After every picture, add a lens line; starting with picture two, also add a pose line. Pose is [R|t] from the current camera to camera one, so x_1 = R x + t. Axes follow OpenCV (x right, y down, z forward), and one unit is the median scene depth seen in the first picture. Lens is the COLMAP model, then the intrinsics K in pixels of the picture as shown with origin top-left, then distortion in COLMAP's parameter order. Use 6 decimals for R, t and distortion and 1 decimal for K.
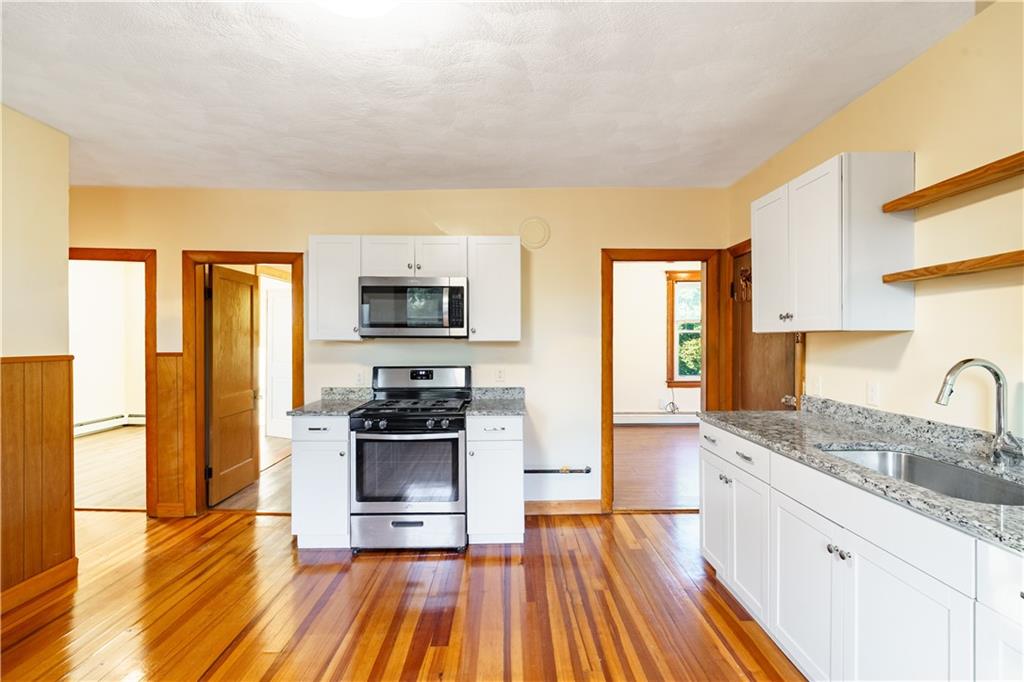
lens RADIAL K [[507.8, 0, 508.2], [0, 507.8, 337.9], [0, 0, 1]] dist [-0.002388, -0.003687]
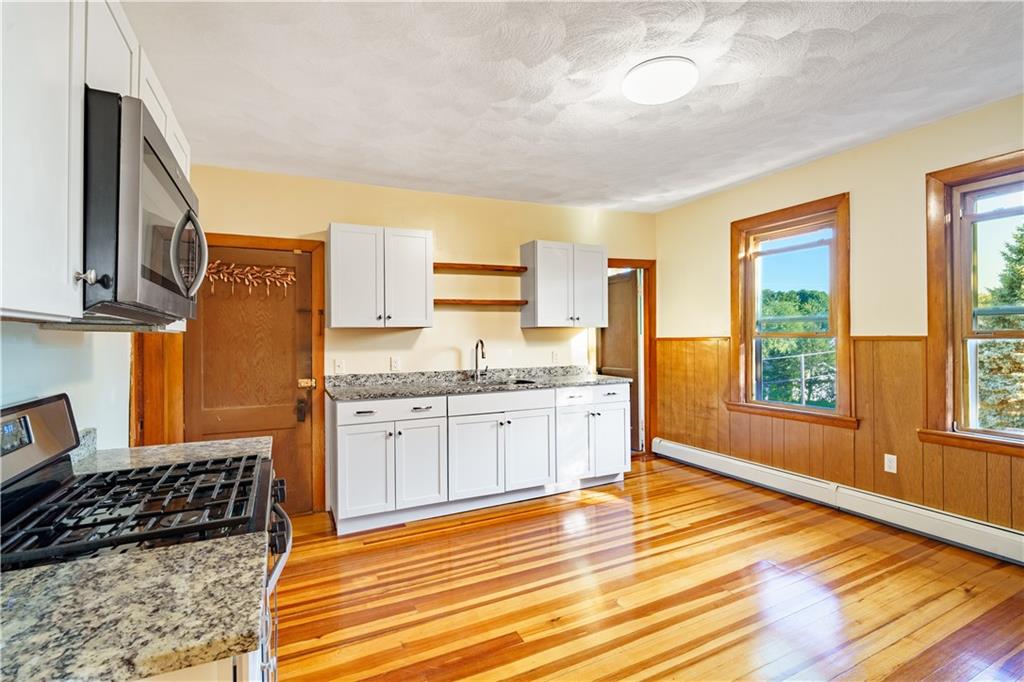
lens RADIAL K [[507.8, 0, 509.7], [0, 507.8, 334.8], [0, 0, 1]] dist [-0.002388, -0.003687]
pose [[-0.473843, 0.007274, 0.880579, -0.689258], [0.010580, 0.999941, -0.002567, 0.012098], [-0.880546, 0.008100, -0.473892, 1.015371]]
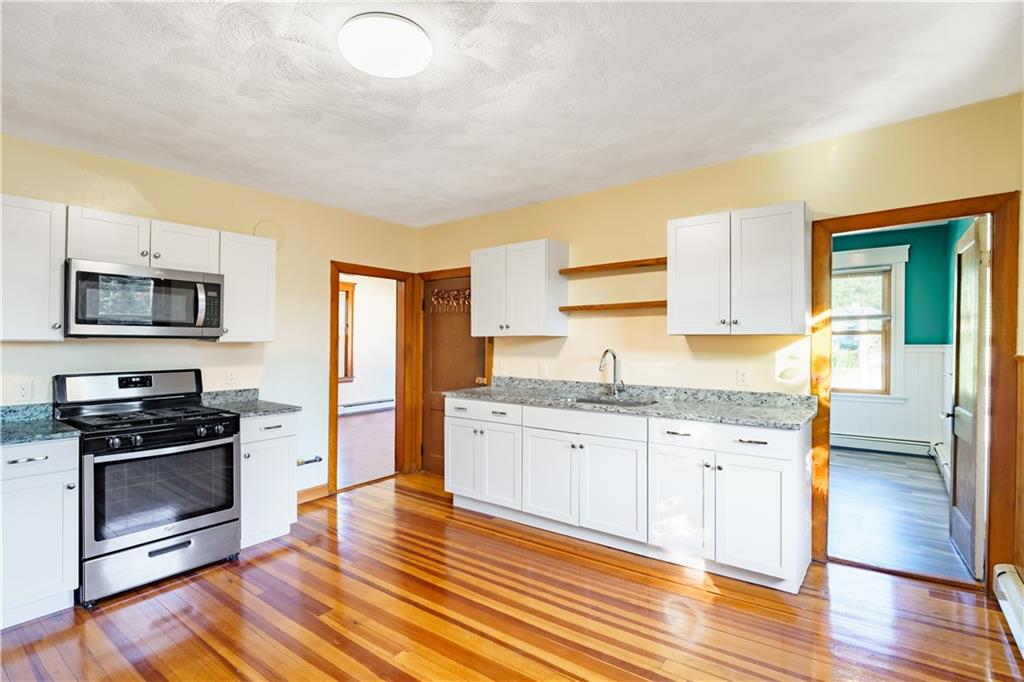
lens RADIAL K [[507.8, 0, 512.7], [0, 507.8, 339.2], [0, 0, 1]] dist [-0.002388, -0.003687]
pose [[0.603801, 0.007150, 0.797103, -0.542511], [-0.003680, 0.999974, -0.006182, 0.005913], [-0.797127, 0.000800, 0.603811, -0.004675]]
